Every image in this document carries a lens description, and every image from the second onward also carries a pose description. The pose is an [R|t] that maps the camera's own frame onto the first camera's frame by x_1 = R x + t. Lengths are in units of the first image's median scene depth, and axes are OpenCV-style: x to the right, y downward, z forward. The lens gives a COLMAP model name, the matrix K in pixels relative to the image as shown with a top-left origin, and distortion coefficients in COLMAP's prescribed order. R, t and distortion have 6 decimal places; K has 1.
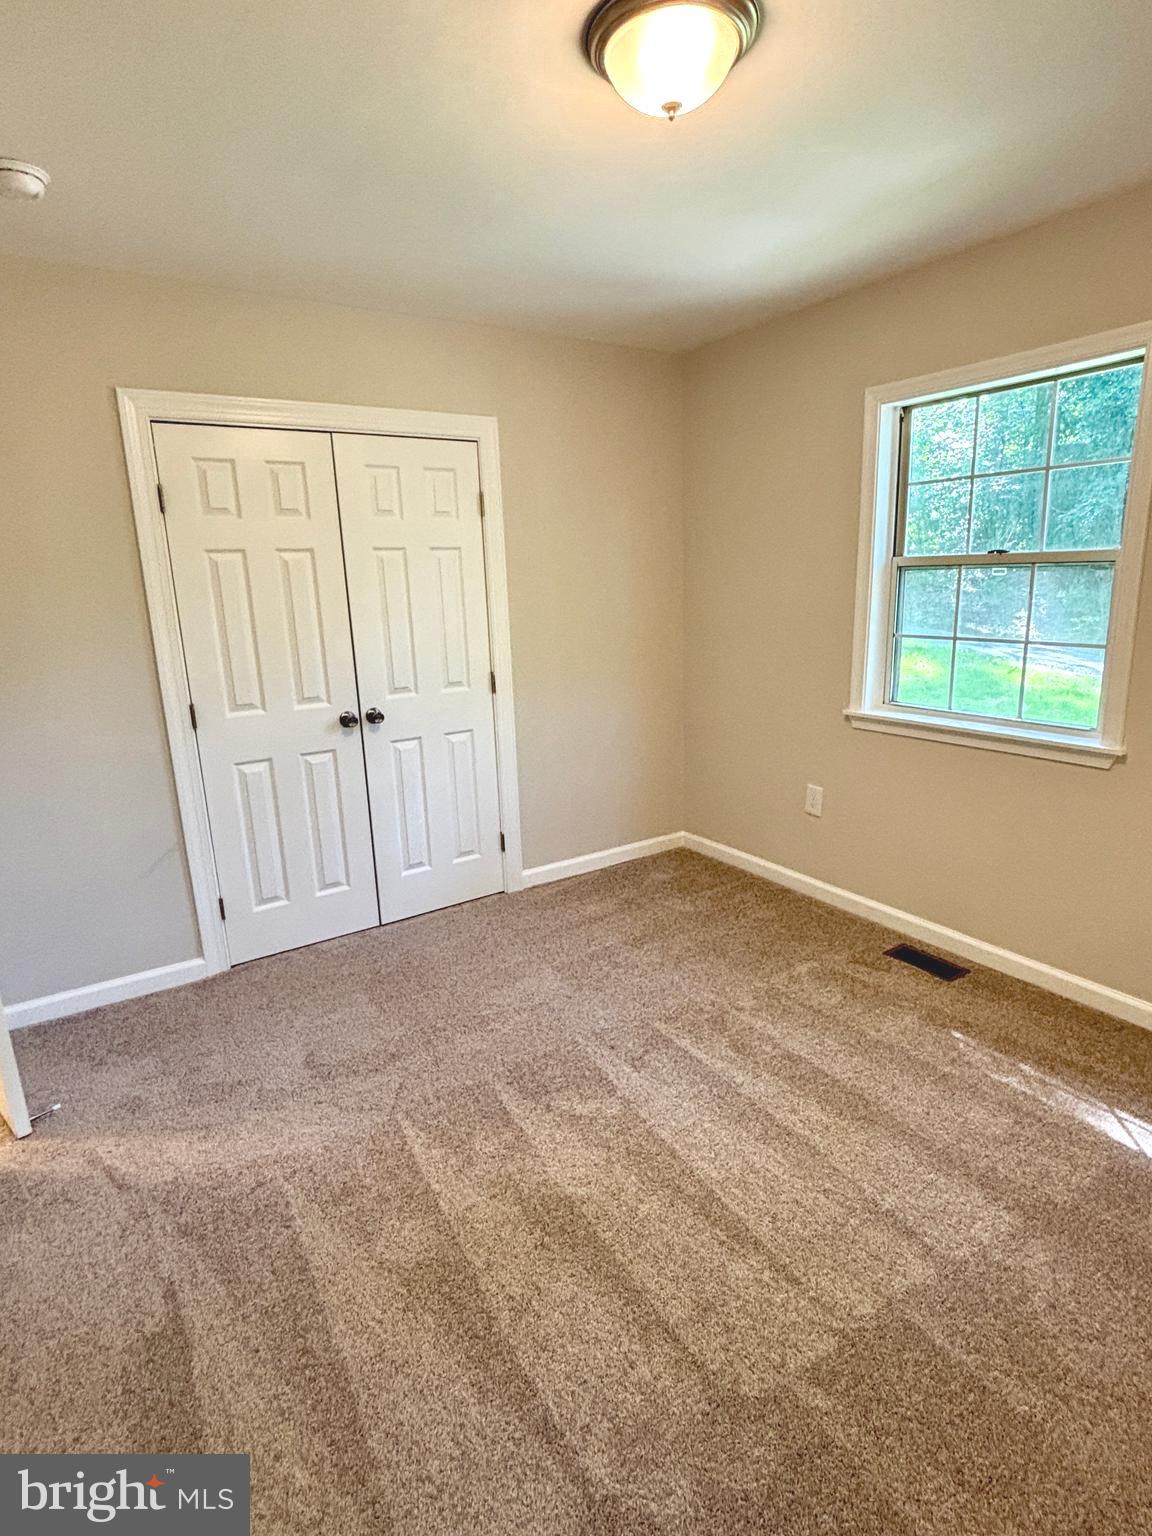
lens RADIAL K [[812.8, 0, 587.1], [0, 812.8, 769.6], [0, 0, 1]] dist [0.023360, -0.026085]
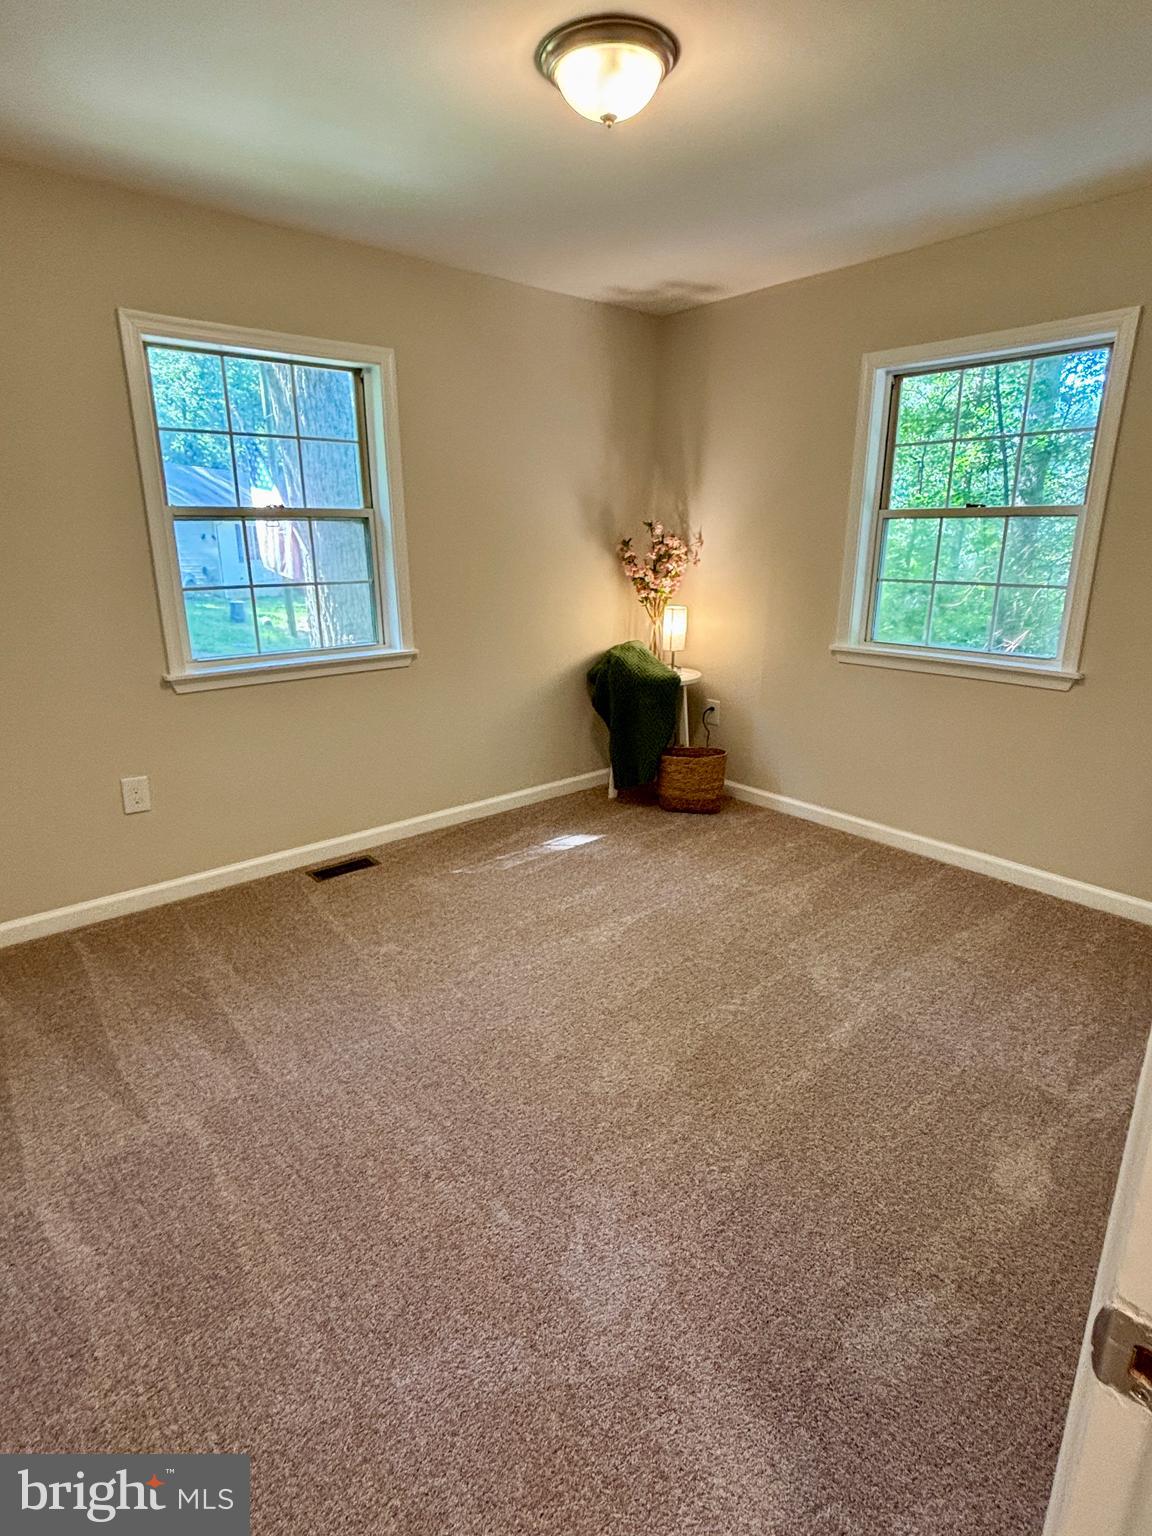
lens RADIAL K [[812.8, 0, 587.1], [0, 812.8, 769.6], [0, 0, 1]] dist [0.023360, -0.026085]
pose [[-0.167661, -0.250312, 0.953537, -0.681680], [0.229369, 0.930781, 0.284668, -0.137210], [-0.958791, 0.266440, -0.098642, 0.730978]]
